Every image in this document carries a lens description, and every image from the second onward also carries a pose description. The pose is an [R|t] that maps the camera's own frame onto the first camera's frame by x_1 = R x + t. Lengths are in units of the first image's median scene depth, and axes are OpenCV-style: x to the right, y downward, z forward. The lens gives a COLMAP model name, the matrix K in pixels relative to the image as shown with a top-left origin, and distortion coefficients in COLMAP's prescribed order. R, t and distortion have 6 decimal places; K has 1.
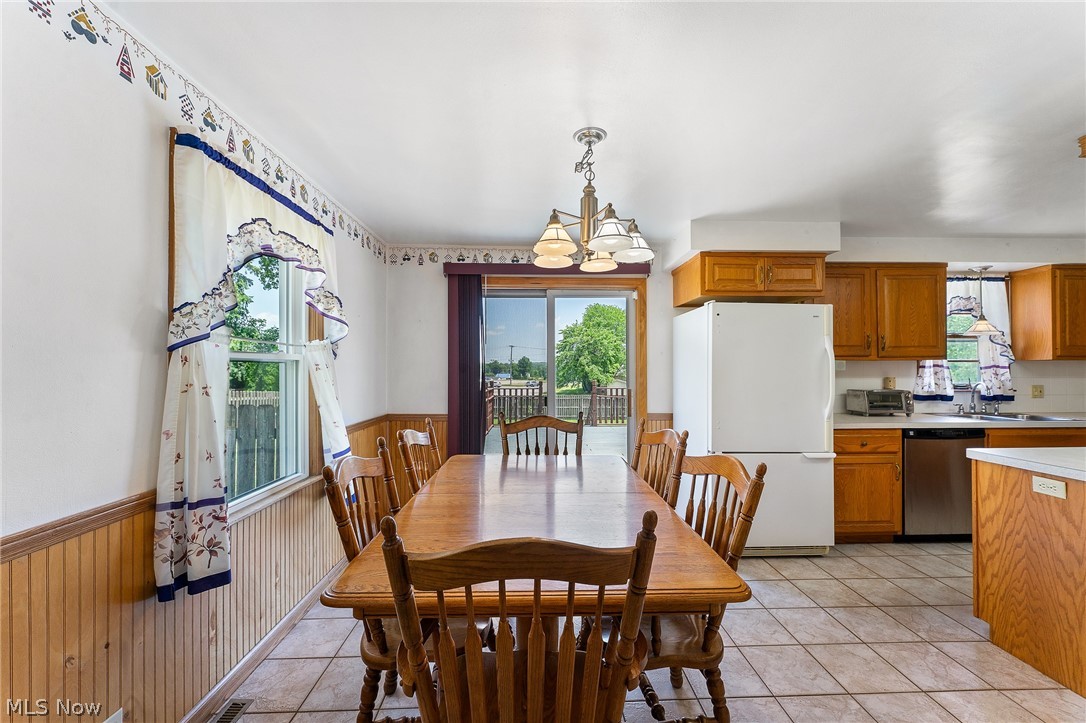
lens RADIAL K [[438.0, 0, 548.7], [0, 438.0, 370.0], [0, 0, 1]] dist [0.002858, -0.001377]
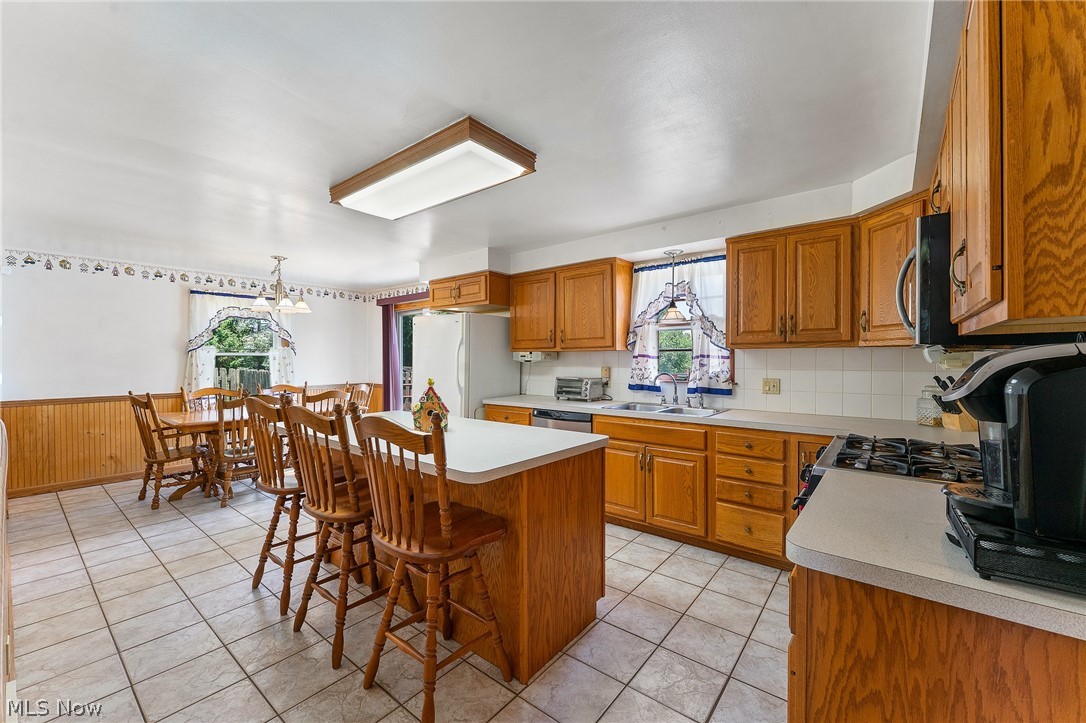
lens RADIAL K [[438.0, 0, 538.3], [0, 438.0, 360.3], [0, 0, 1]] dist [0.002858, -0.001377]
pose [[0.749065, 0.001970, -0.662494, 1.388295], [-0.001025, 0.999998, 0.001814, -0.000739], [0.662496, -0.000680, 0.749065, 0.094356]]
